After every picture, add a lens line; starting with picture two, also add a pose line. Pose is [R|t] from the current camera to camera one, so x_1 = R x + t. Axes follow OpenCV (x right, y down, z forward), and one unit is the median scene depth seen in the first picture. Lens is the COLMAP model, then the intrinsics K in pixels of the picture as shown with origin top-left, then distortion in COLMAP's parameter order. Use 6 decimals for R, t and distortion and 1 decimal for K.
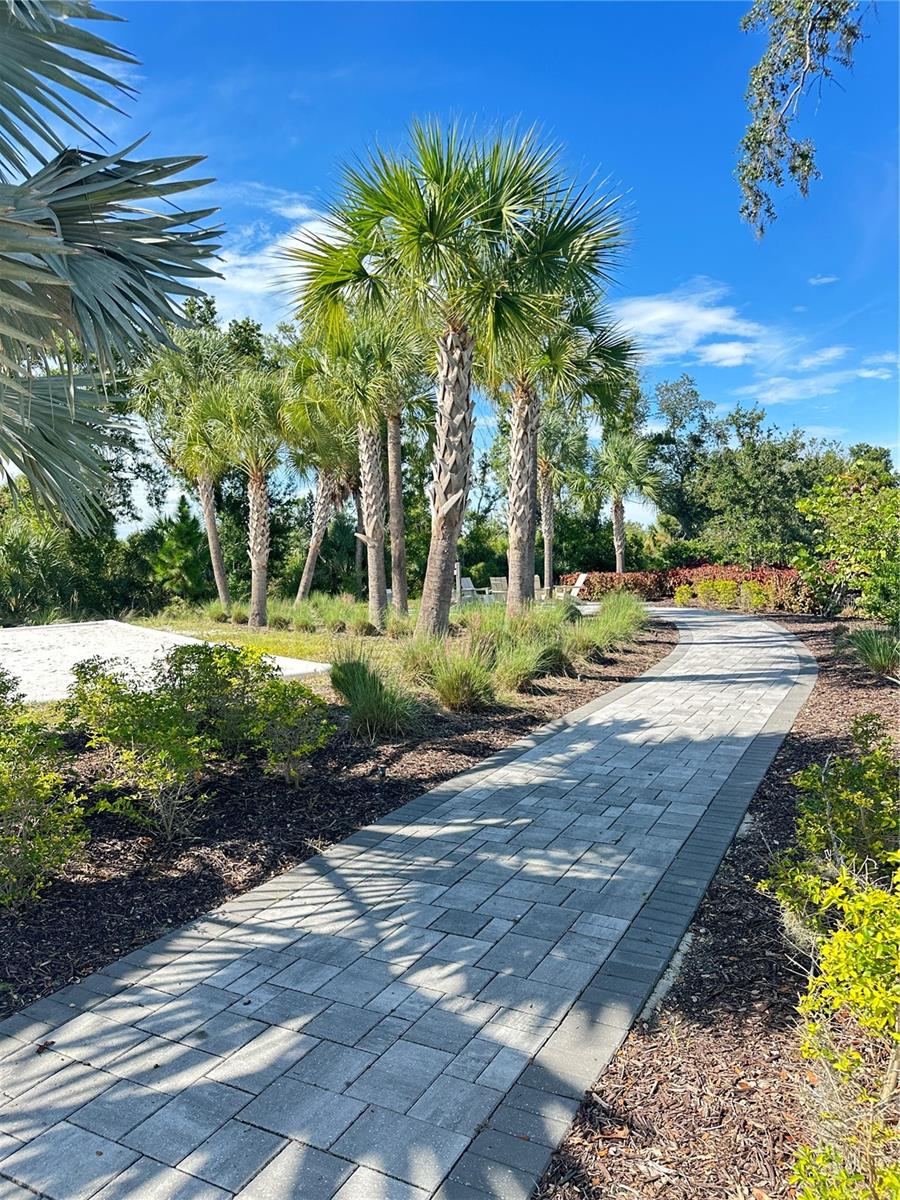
lens RADIAL K [[840.6, 0, 425.2], [0, 840.6, 606.3], [0, 0, 1]] dist [0.059629, -0.133357]
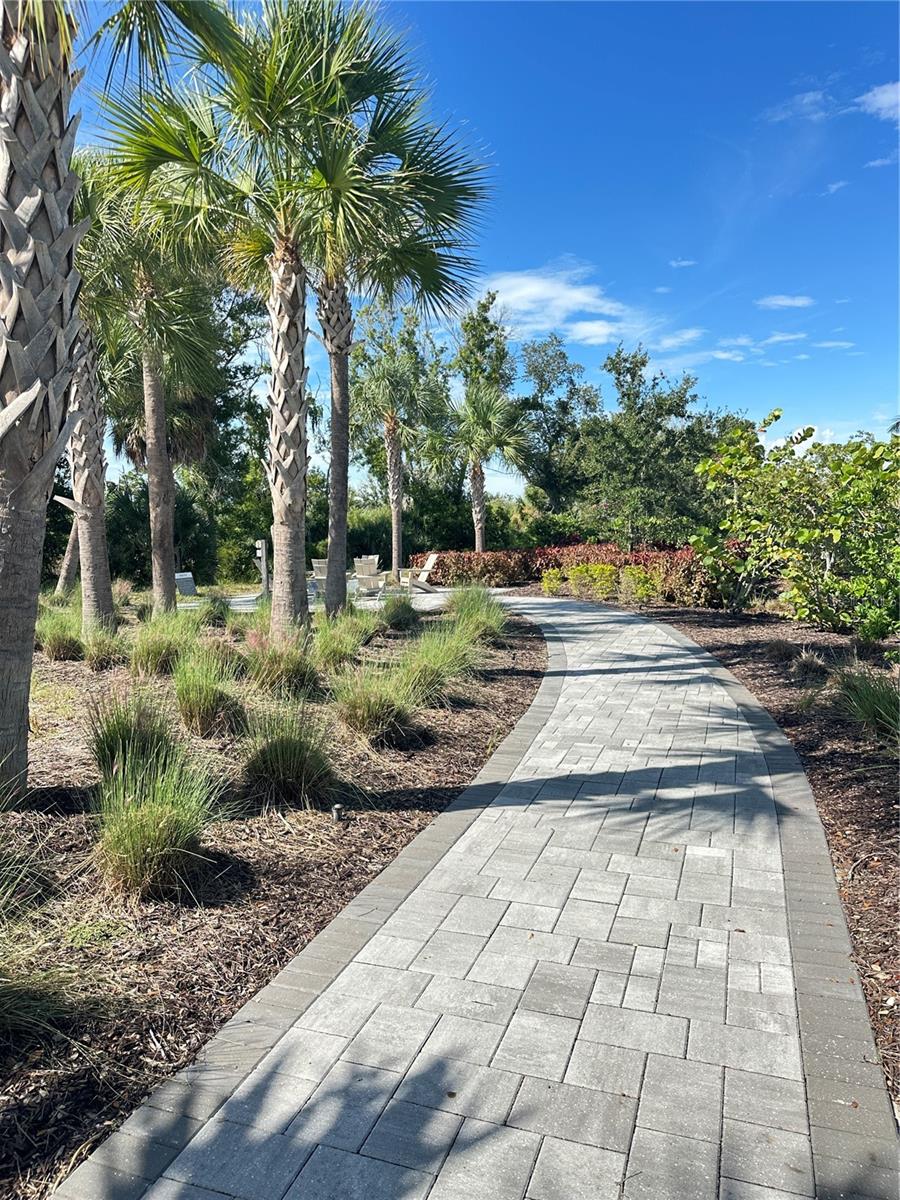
lens RADIAL K [[840.6, 0, 425.2], [0, 840.6, 606.3], [0, 0, 1]] dist [0.059629, -0.133357]
pose [[0.988935, -0.007070, 0.148184, 0.057595], [0.002223, 0.999458, 0.032845, -0.014246], [-0.148336, -0.032152, 0.988414, 0.191985]]
